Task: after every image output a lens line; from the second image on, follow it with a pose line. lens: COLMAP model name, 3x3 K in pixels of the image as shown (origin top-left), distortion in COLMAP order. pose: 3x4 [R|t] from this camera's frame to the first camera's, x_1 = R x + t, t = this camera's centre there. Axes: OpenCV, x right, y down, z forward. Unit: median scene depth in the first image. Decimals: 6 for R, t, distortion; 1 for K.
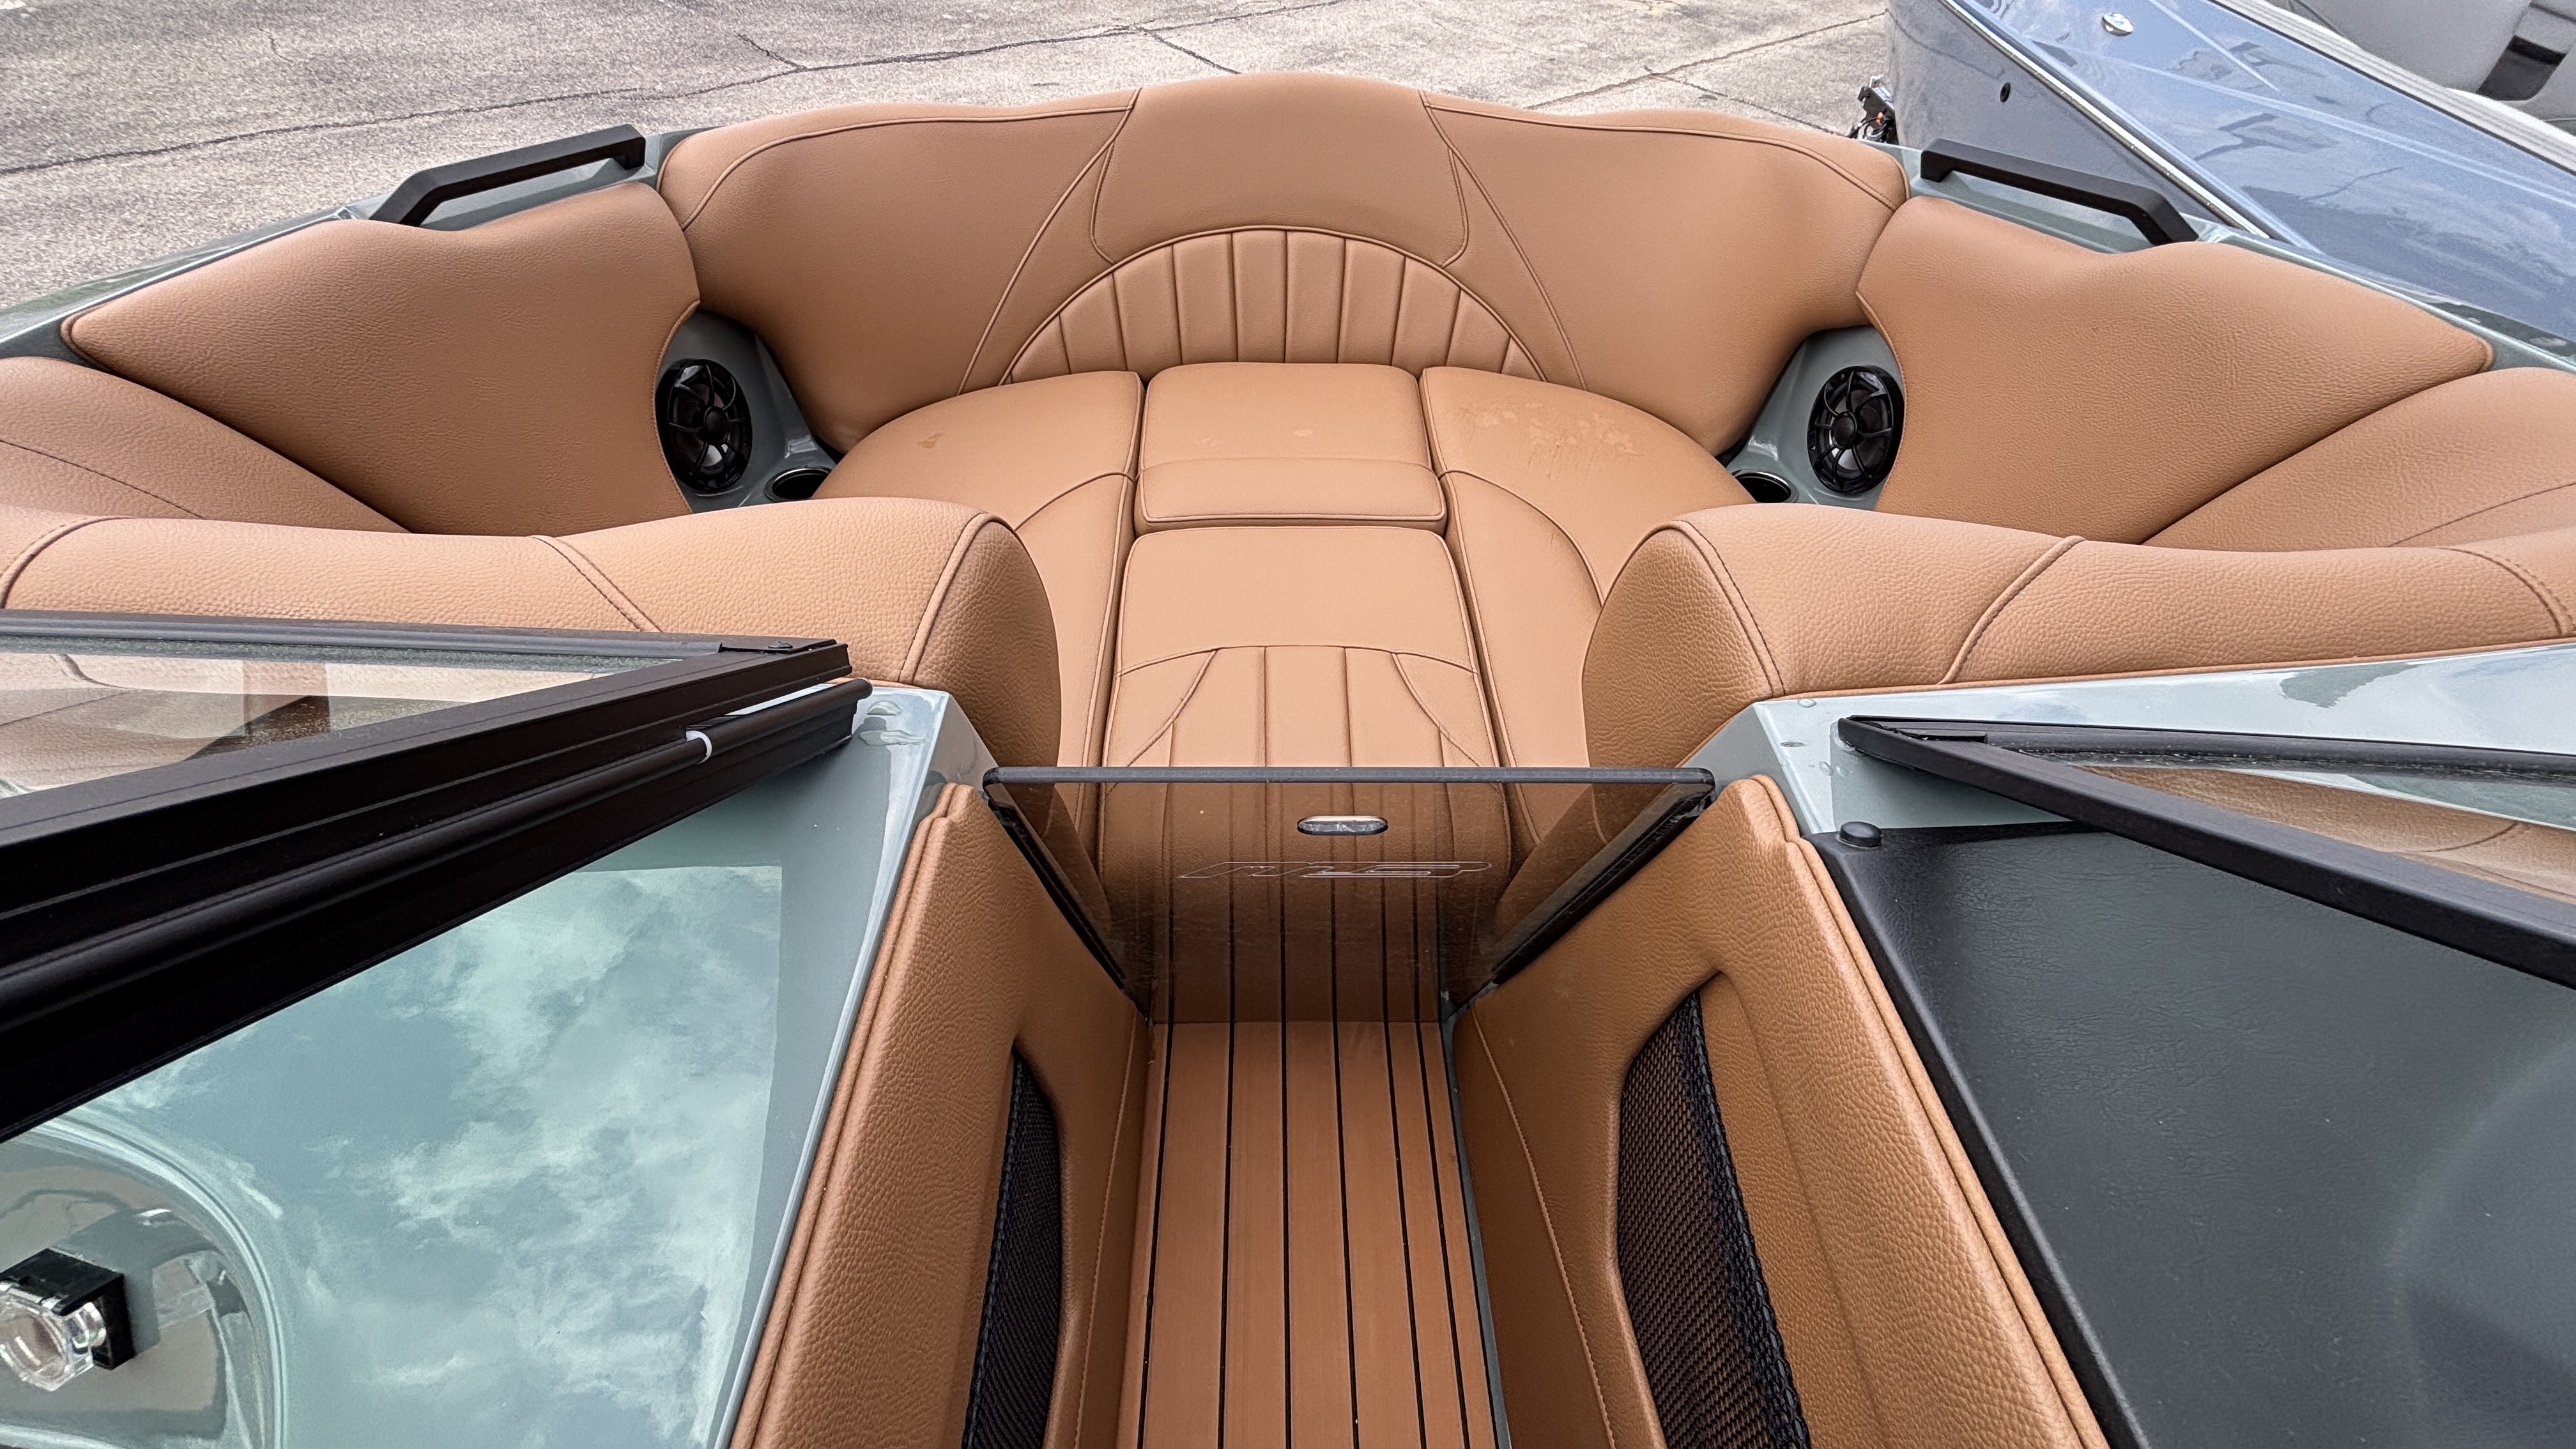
lens RADIAL K [[1047.5, 0, 1290.2], [0, 1047.5, 725.7], [0, 0, 1]] dist [0.000077, -0.000045]
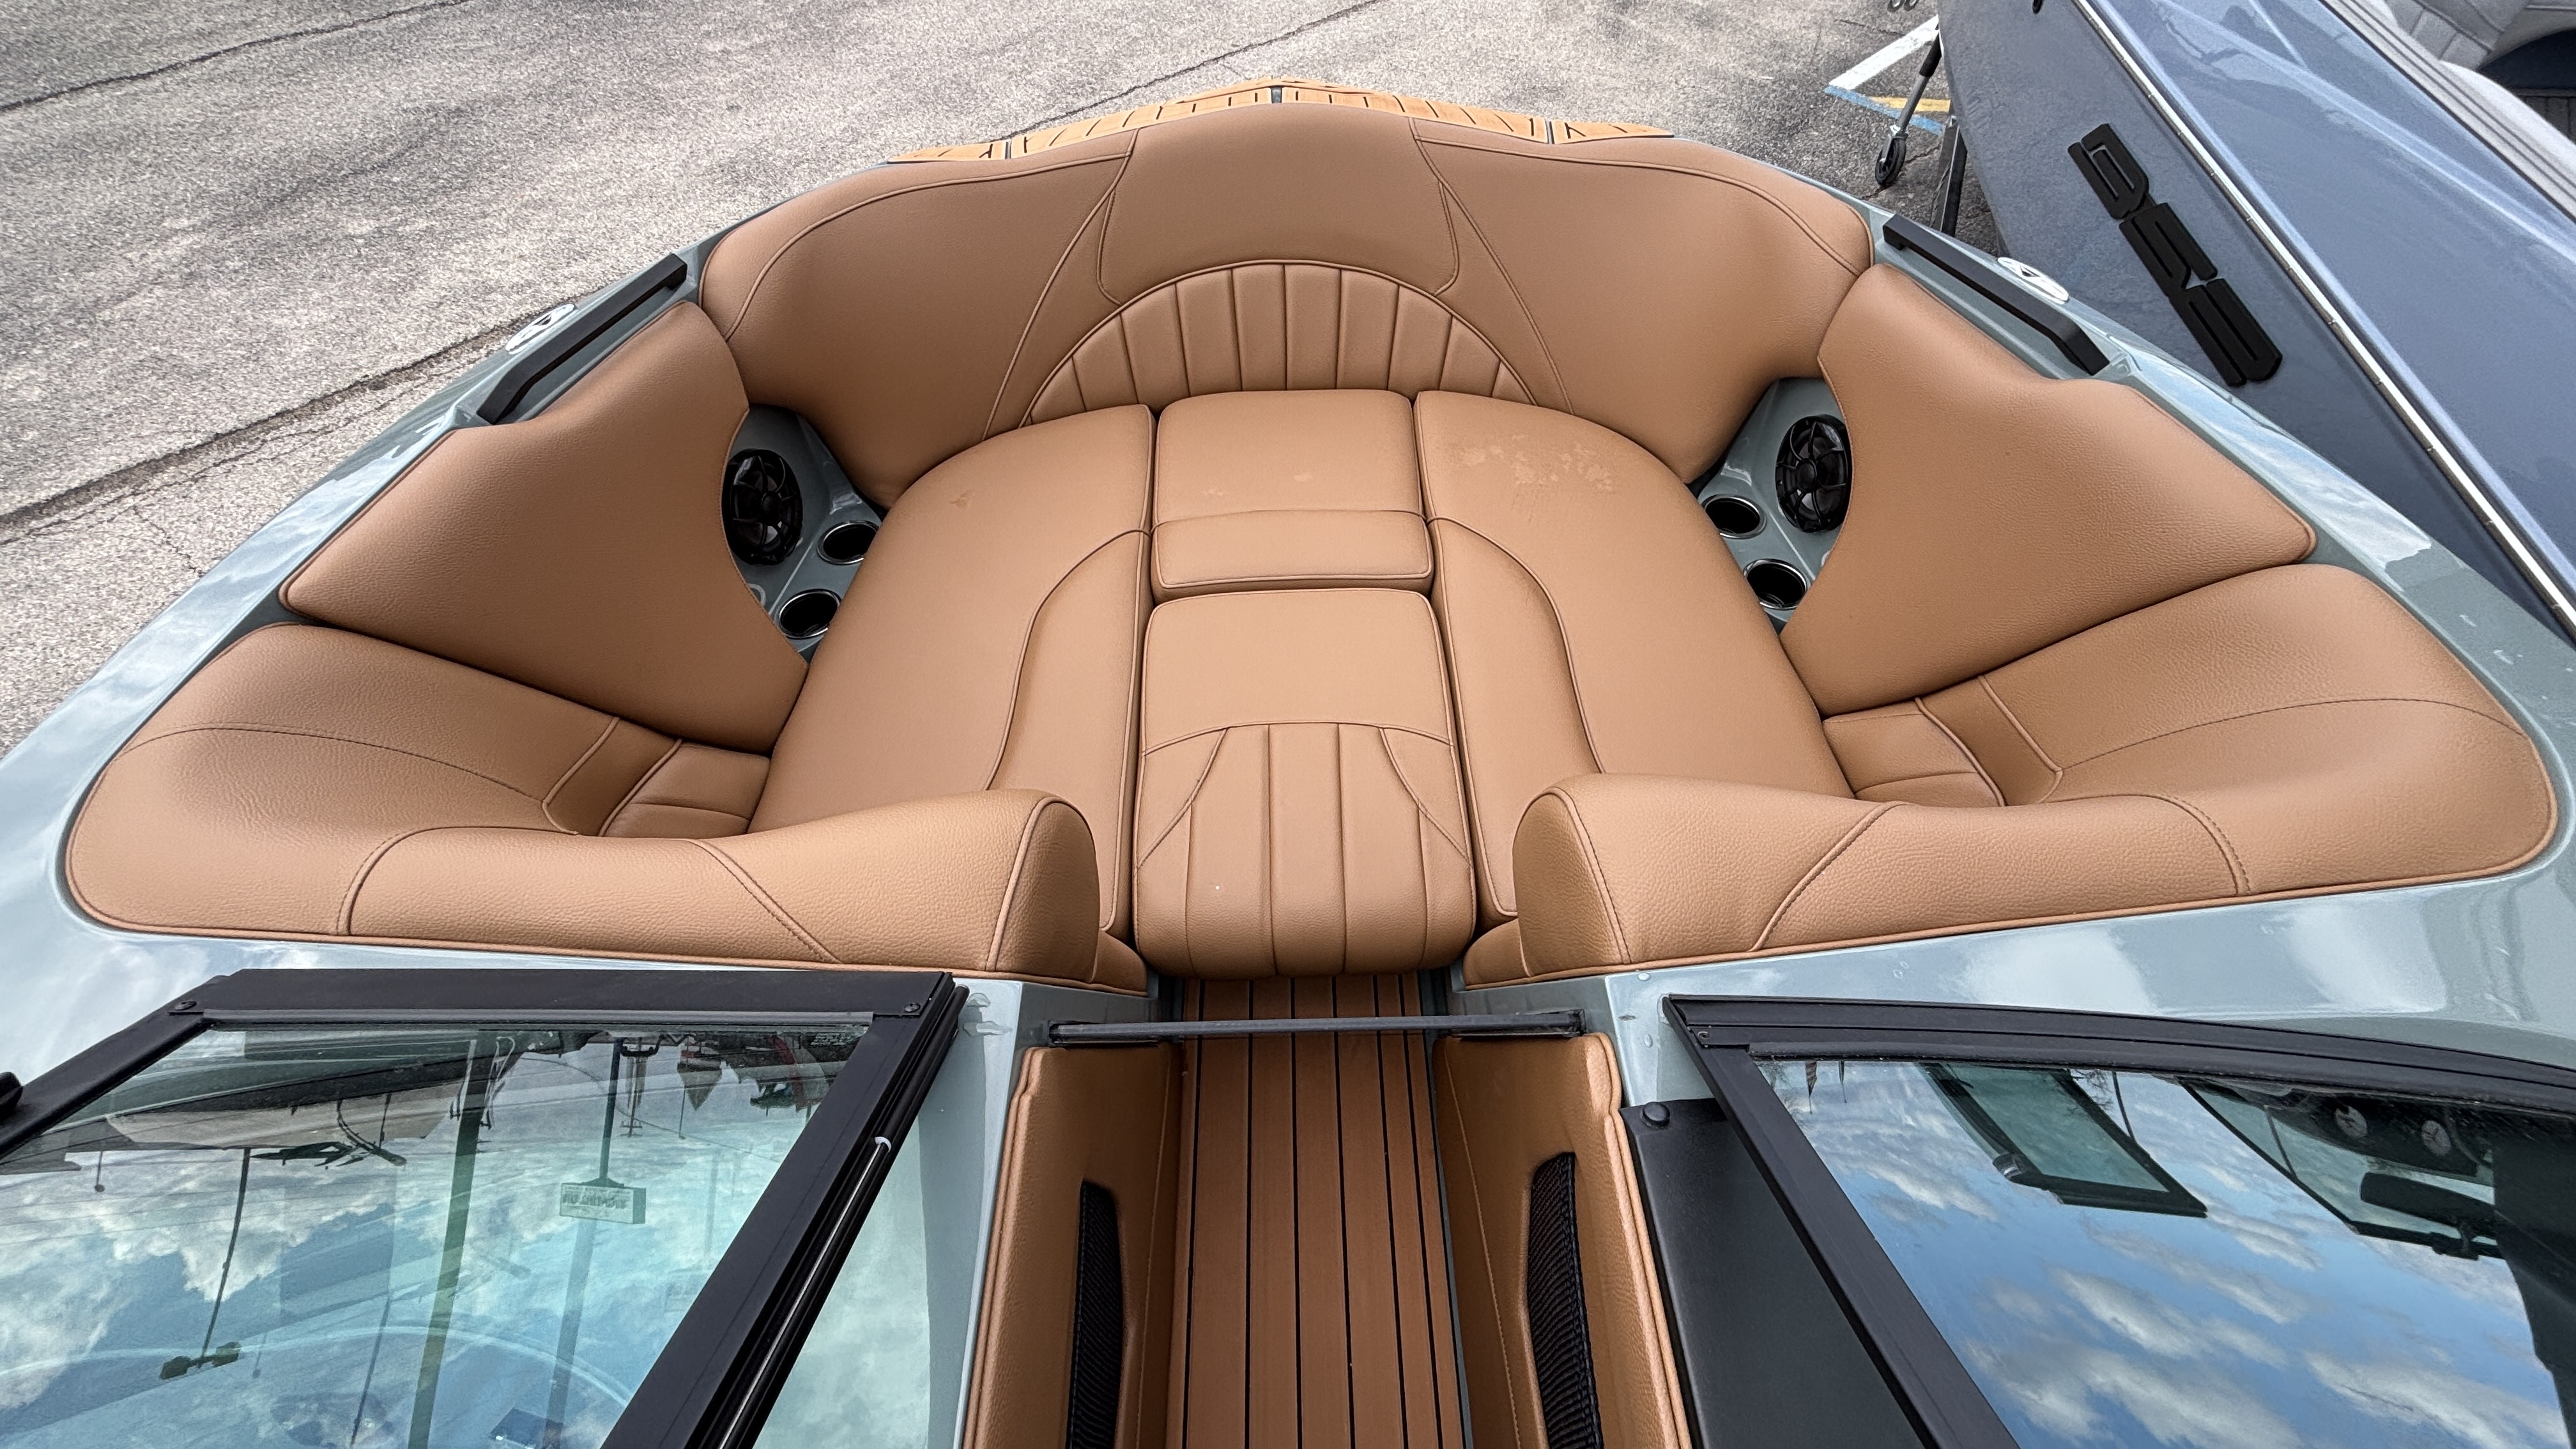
lens RADIAL K [[1042.1, 0, 1291.3], [0, 1042.1, 733.4], [0, 0, 1]] dist [-0.001240, 0.000122]
pose [[0.999366, -0.021395, -0.028471, 0.023837], [0.025349, 0.988855, 0.146705, -0.168721], [0.025015, -0.147334, 0.988770, -0.095031]]
